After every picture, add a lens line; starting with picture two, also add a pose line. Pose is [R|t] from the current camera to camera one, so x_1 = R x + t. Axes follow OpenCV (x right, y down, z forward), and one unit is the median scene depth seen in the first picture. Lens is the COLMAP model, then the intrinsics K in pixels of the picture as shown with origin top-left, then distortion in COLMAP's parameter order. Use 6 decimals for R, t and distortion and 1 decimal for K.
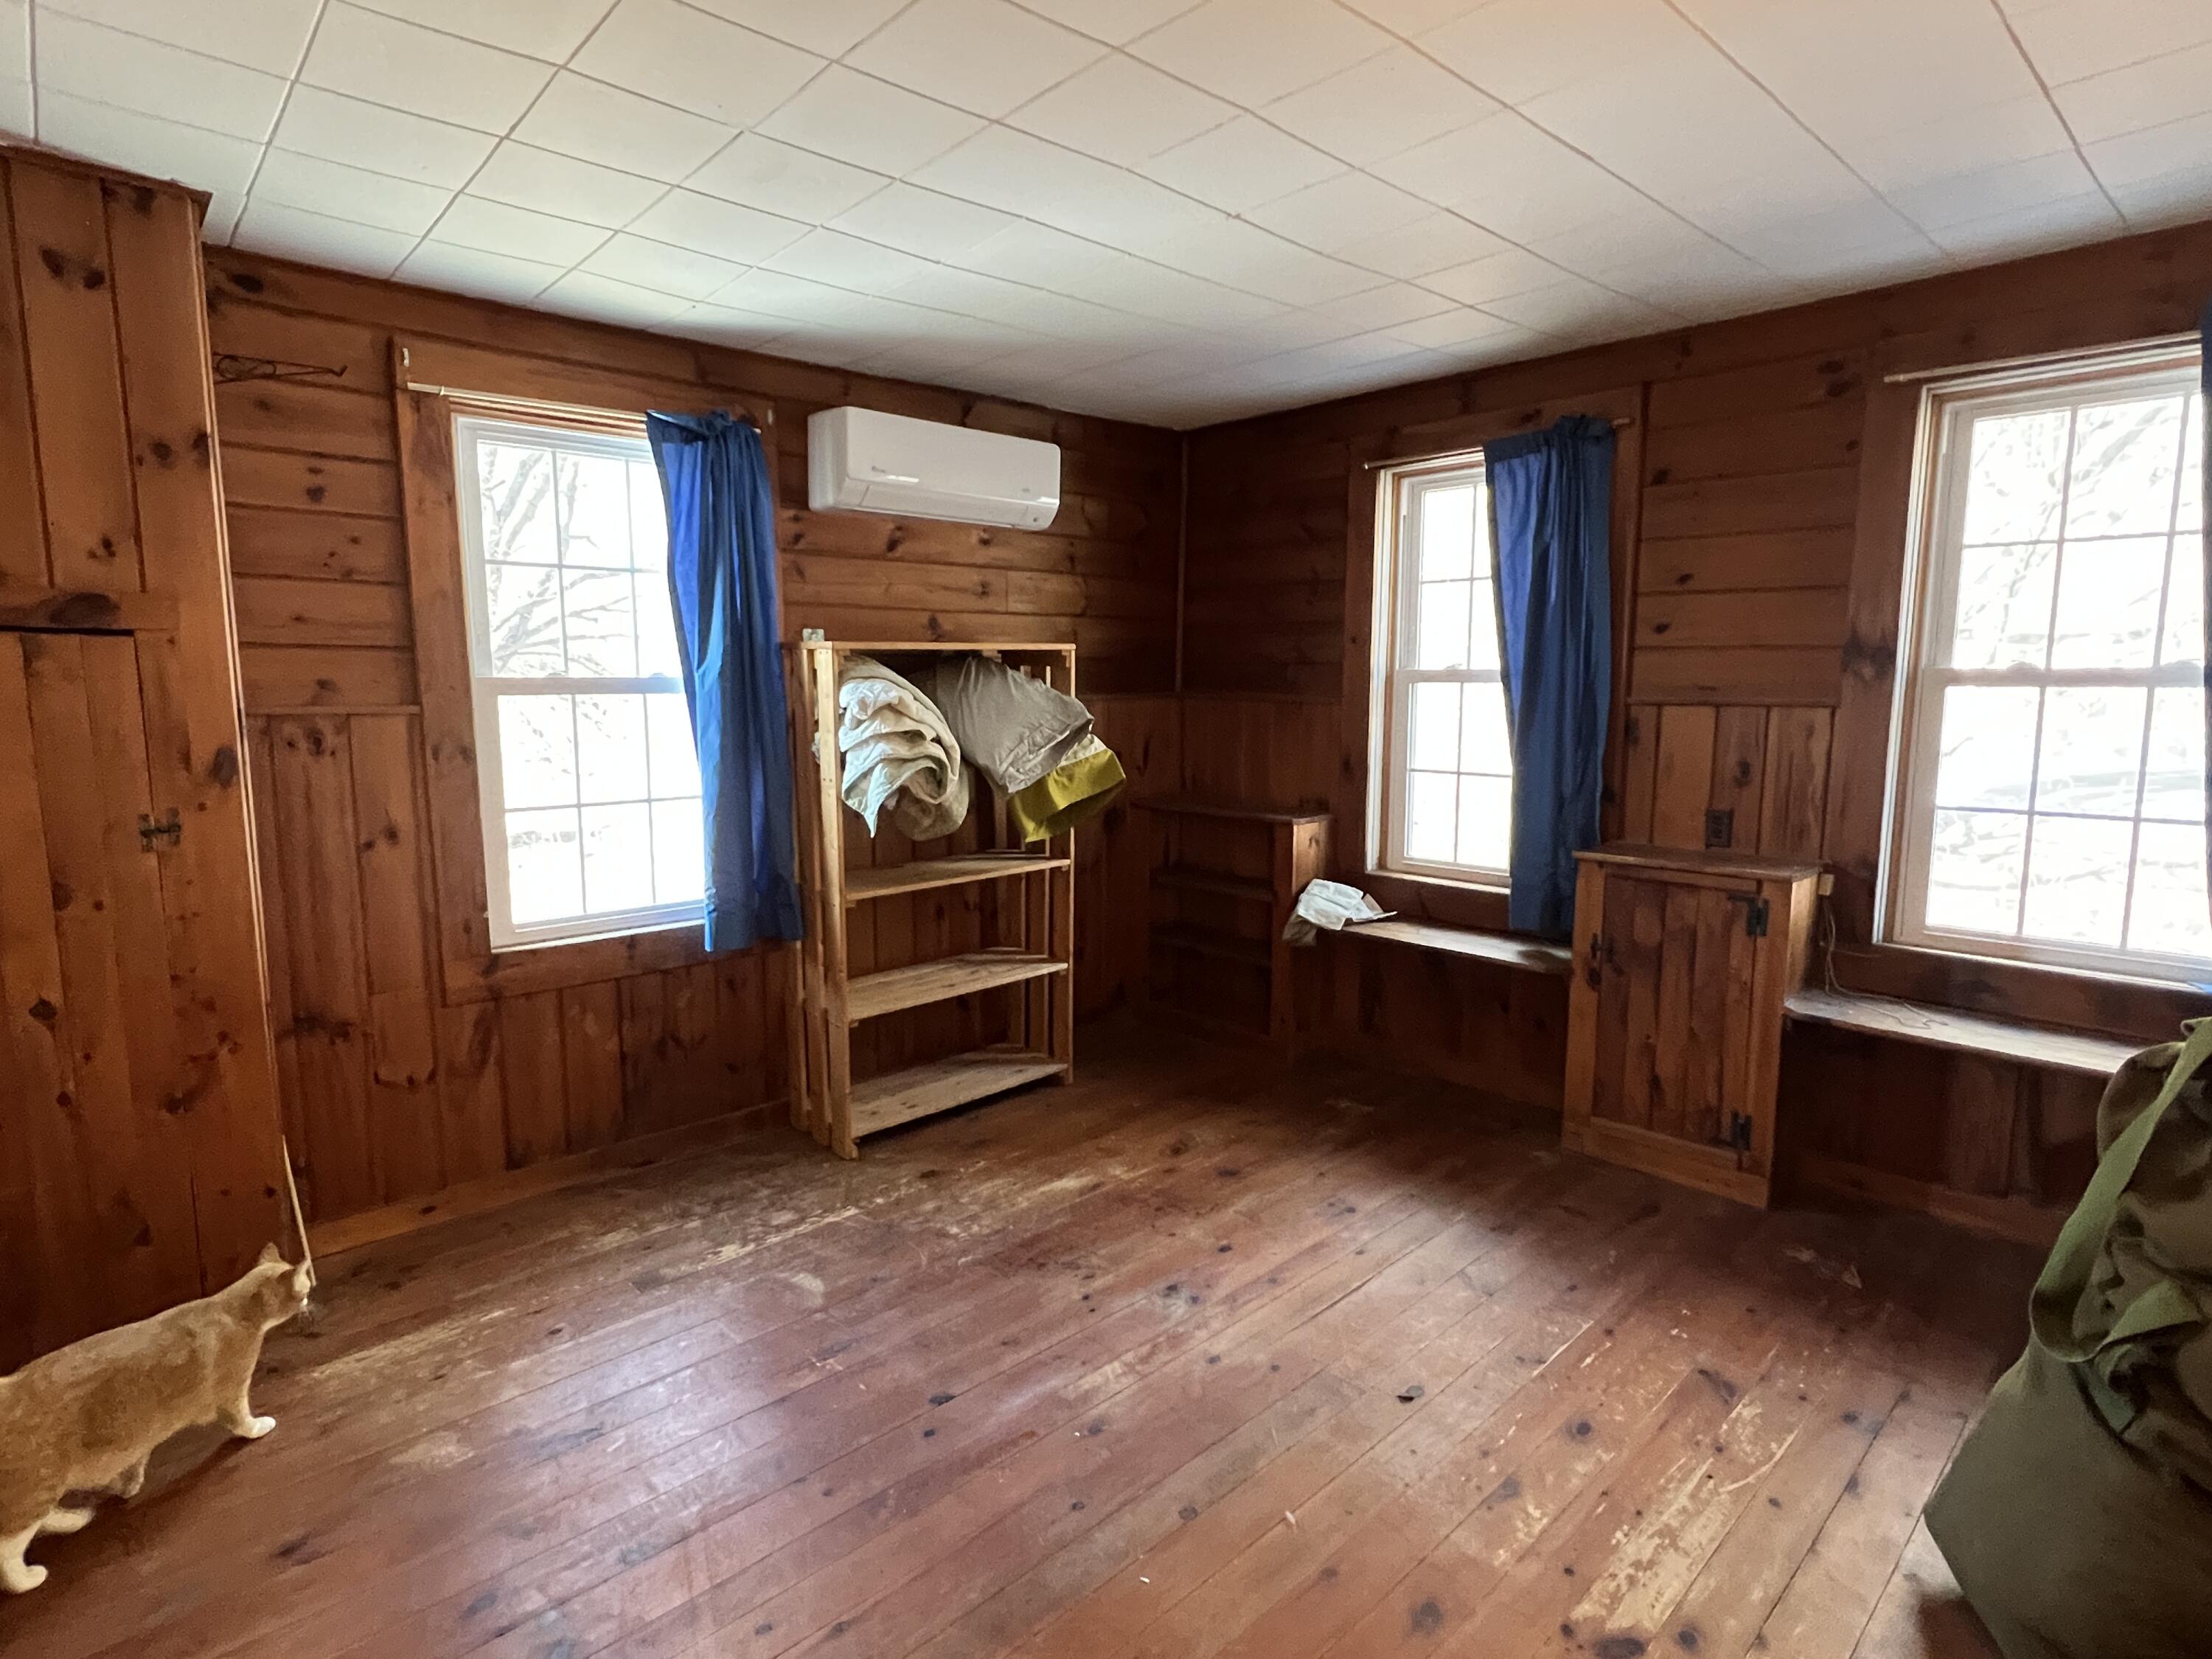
lens RADIAL K [[1139.8, 0, 1107.9], [0, 1139.8, 840.1], [0, 0, 1]] dist [-0.001060, 0.000106]
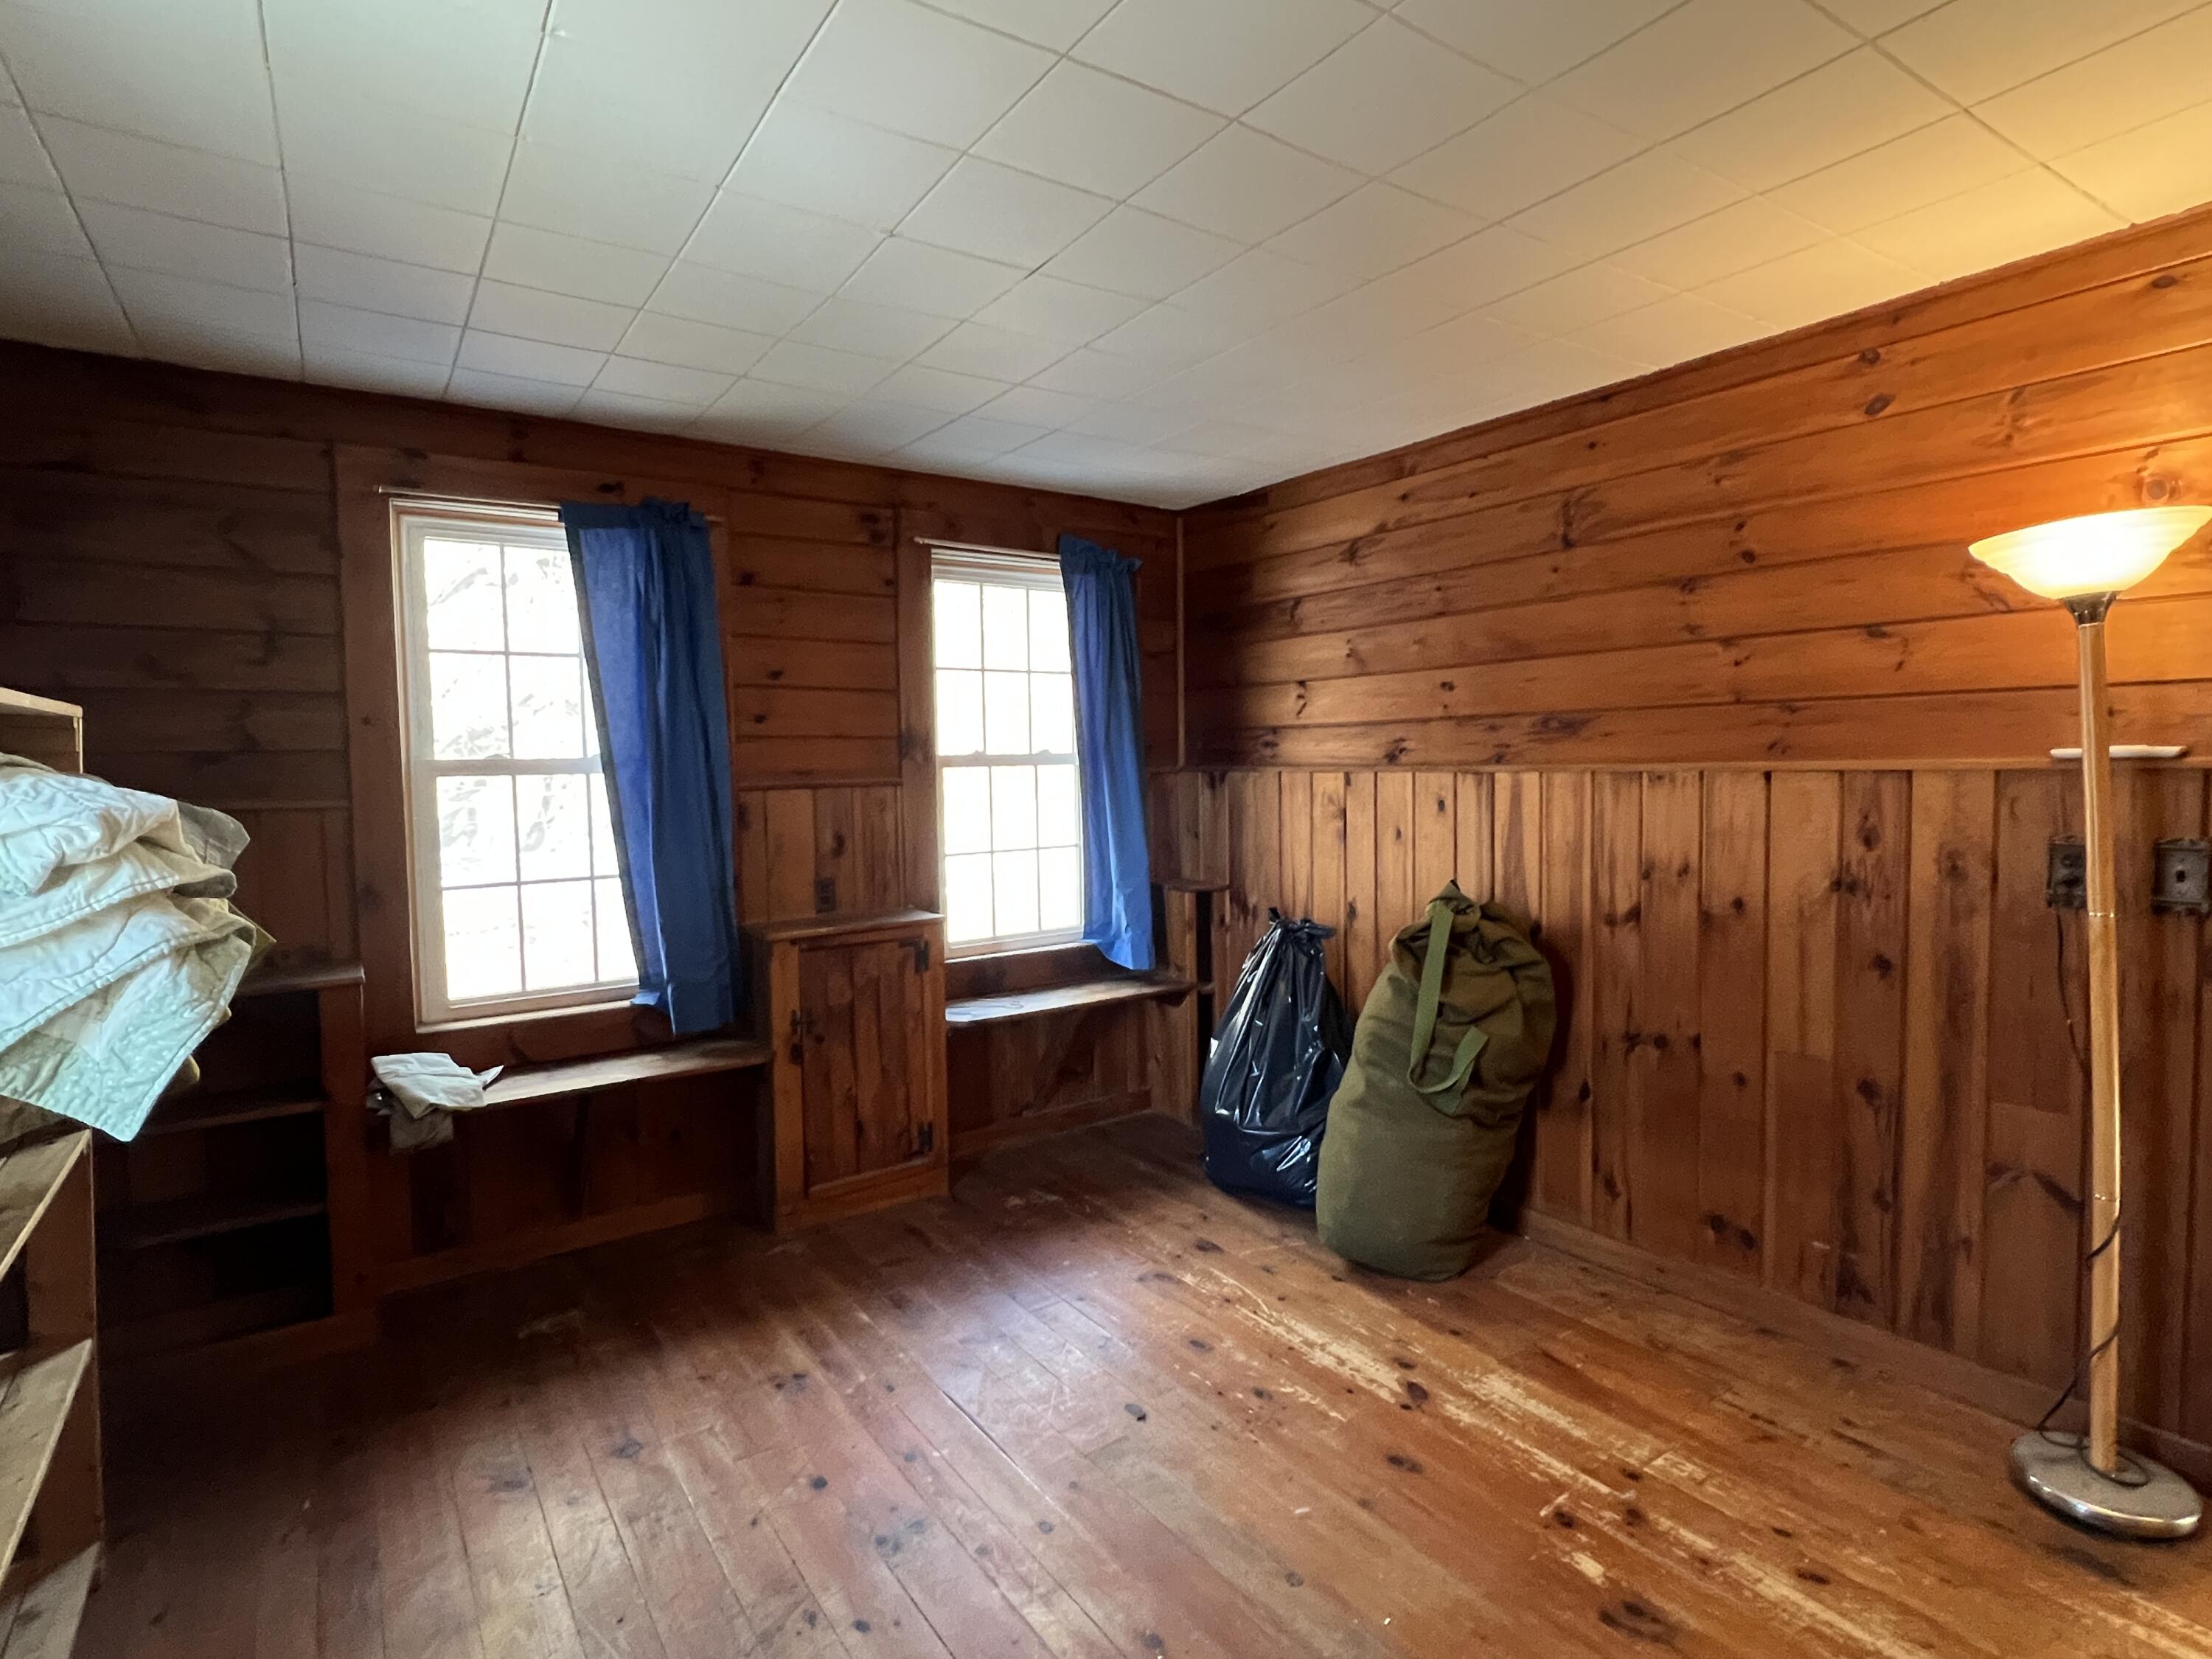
lens RADIAL K [[1137.6, 0, 1106.0], [0, 1137.6, 829.5], [0, 0, 1]] dist [0.001319, 0.000070]
pose [[0.153352, -0.060927, 0.986292, -0.550969], [0.159718, 0.986502, 0.036106, -0.073044], [-0.975179, 0.151991, 0.161013, 0.552716]]
